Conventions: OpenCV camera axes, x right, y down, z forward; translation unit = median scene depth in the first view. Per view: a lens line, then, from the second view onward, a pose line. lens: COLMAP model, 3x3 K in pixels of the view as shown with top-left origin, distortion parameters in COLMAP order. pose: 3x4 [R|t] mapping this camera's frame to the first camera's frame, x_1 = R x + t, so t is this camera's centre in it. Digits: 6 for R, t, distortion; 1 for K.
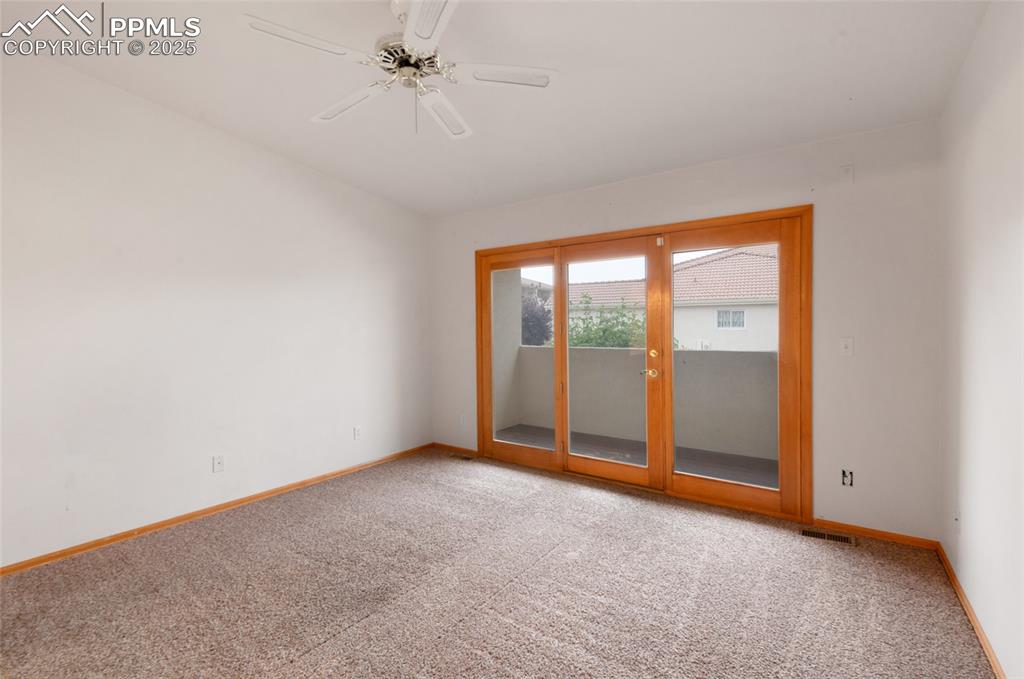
lens RADIAL K [[434.4, 0, 515.8], [0, 434.4, 342.8], [0, 0, 1]] dist [-0.000673, -0.000269]
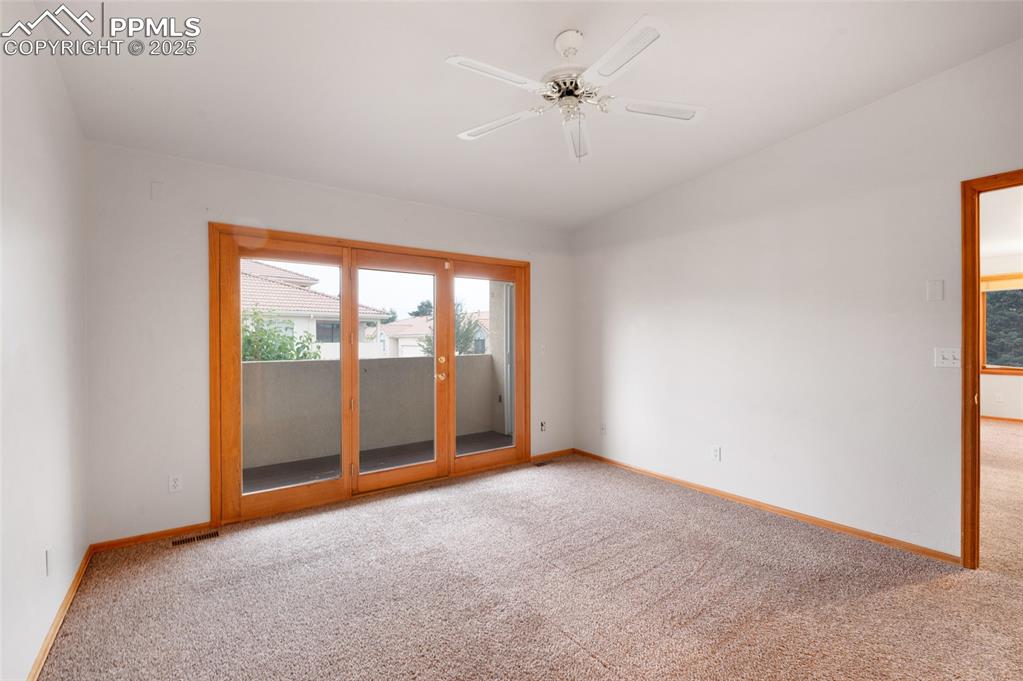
lens RADIAL K [[439.5, 0, 506.5], [0, 439.5, 343.6], [0, 0, 1]] dist [-0.002121, -0.000464]
pose [[0.343678, -0.011258, 0.939020, -0.721456], [0.024369, 0.999698, 0.003066, -0.018945], [-0.938771, 0.021829, 0.343848, 0.426423]]
